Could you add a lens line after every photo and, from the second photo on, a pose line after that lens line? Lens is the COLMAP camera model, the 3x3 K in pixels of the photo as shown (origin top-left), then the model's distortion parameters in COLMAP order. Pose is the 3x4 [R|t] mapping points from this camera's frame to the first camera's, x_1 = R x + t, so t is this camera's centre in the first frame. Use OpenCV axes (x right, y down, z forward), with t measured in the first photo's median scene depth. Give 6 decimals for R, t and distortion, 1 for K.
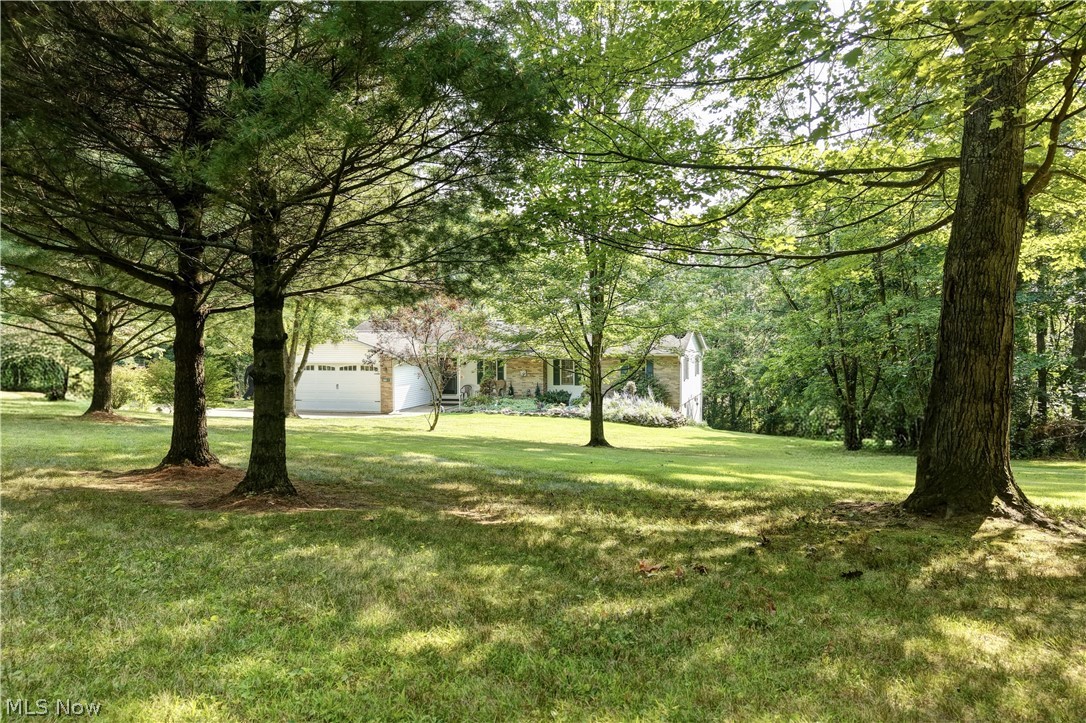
lens RADIAL K [[754.9, 0, 543.0], [0, 754.9, 361.5], [0, 0, 1]] dist [0.054868, -0.001395]
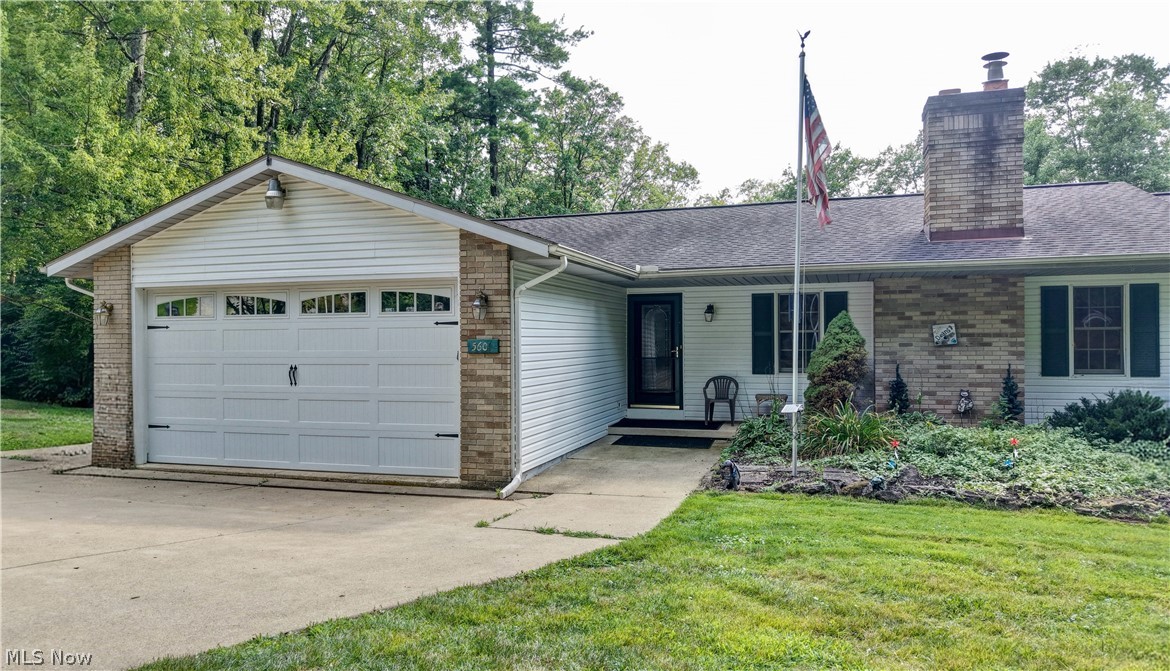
lens RADIAL K [[721.6, 0, 585.0], [0, 721.6, 335.5], [0, 0, 1]] dist [0.039091, -0.000647]
pose [[0.999976, 0.004575, 0.005242, -0.173076], [-0.004323, 0.998874, -0.047250, 0.031073], [-0.005453, 0.047227, 0.998869, 0.753761]]
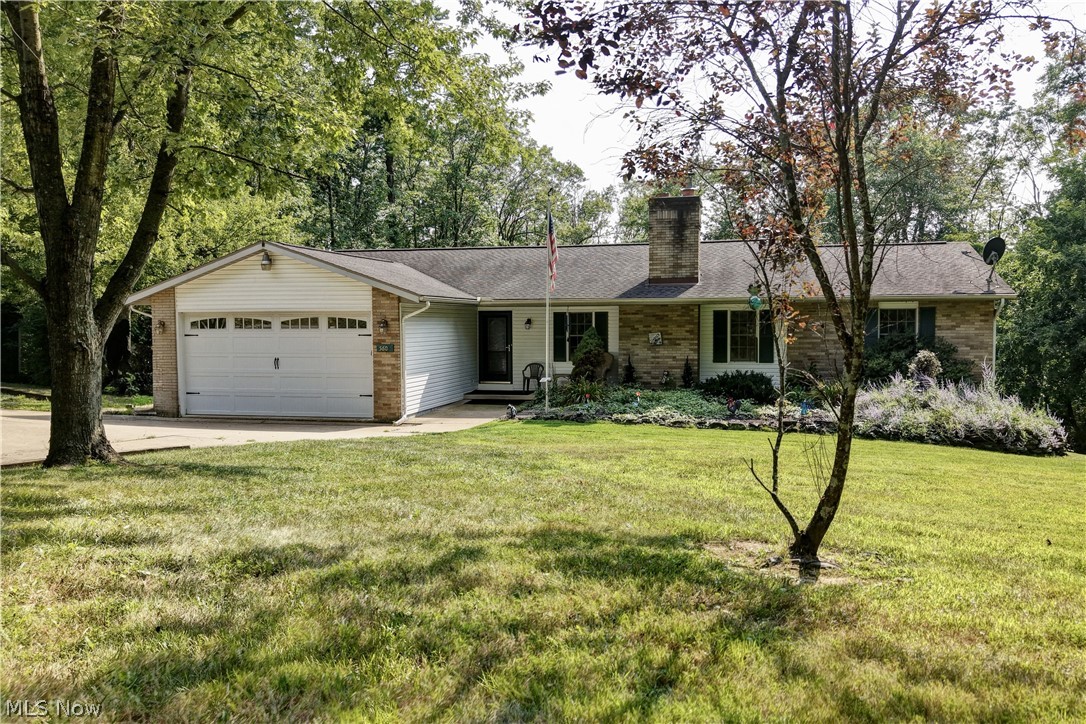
lens RADIAL K [[754.9, 0, 543.0], [0, 754.9, 362.0], [0, 0, 1]] dist [0.054868, -0.001395]
pose [[0.997064, 0.002188, 0.076536, -0.145105], [-0.002970, 0.999944, 0.010111, 0.027369], [-0.076510, -0.010309, 0.997016, 0.527706]]
